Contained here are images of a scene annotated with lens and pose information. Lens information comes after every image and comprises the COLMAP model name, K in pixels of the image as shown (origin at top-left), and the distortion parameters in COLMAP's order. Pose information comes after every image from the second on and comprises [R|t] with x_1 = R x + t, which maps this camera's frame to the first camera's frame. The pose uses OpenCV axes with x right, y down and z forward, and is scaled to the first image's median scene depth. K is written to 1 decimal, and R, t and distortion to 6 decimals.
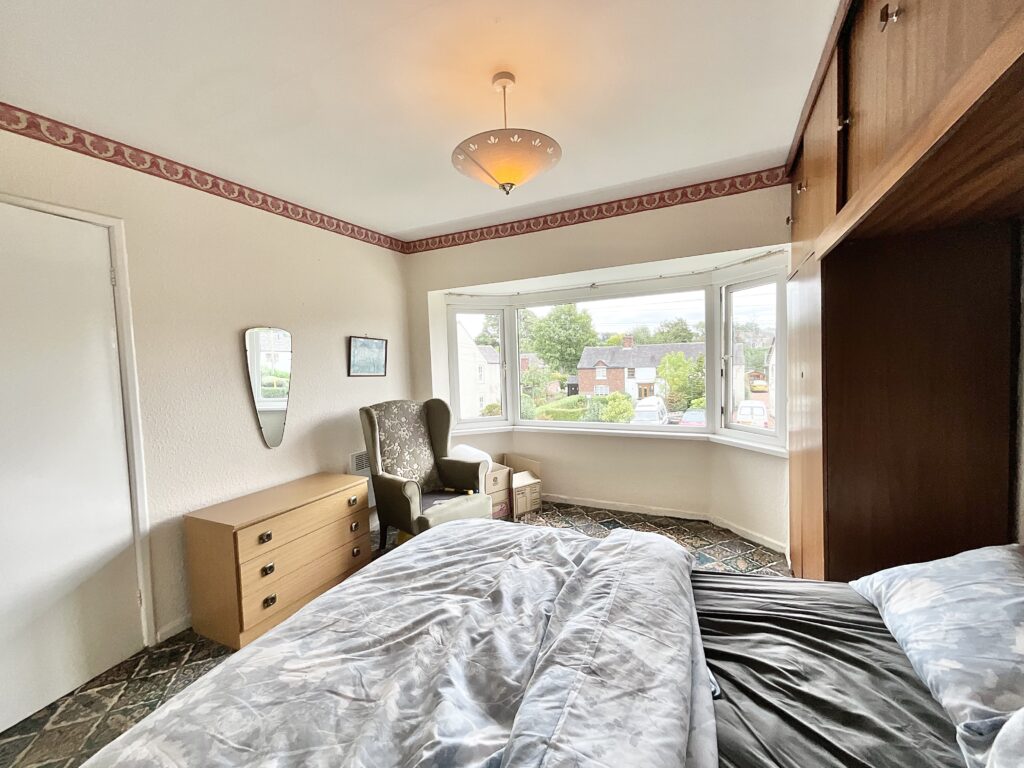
lens RADIAL K [[405.6, 0, 509.9], [0, 405.6, 382.3], [0, 0, 1]] dist [-0.002104, -0.000131]
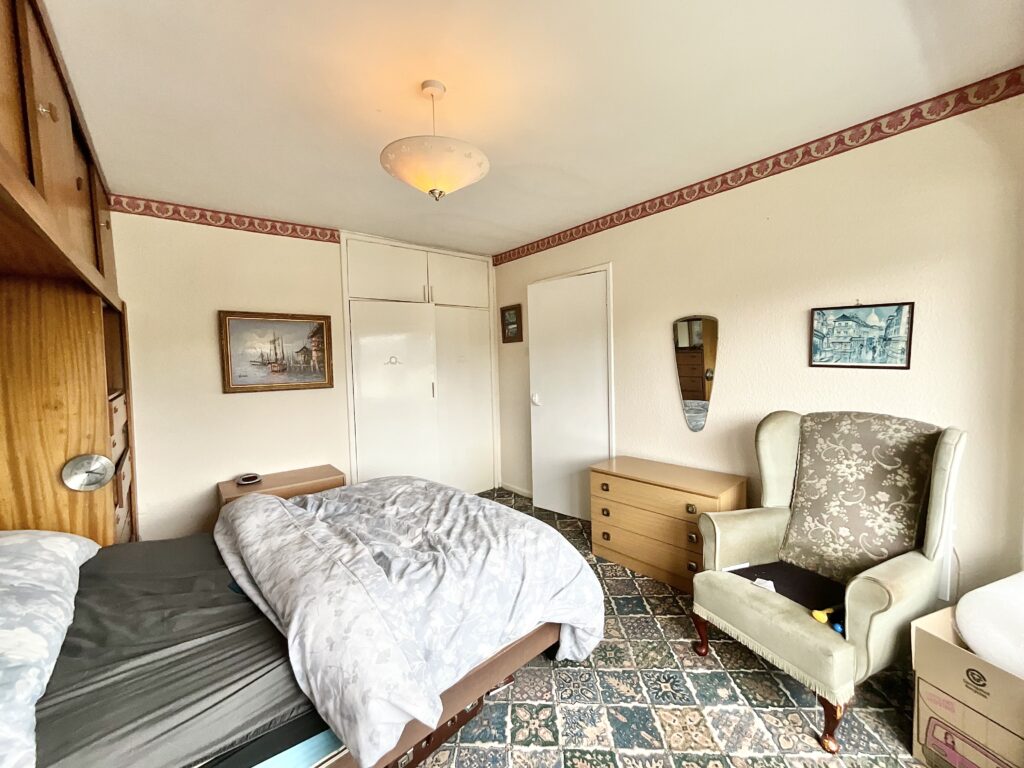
lens RADIAL K [[405.6, 0, 509.9], [0, 405.6, 382.3], [0, 0, 1]] dist [-0.002104, -0.000131]
pose [[-0.382381, 0.096311, -0.918972, 0.684735], [-0.003389, 0.994400, 0.105626, -0.090452], [0.923999, 0.043504, -0.379913, 1.194370]]
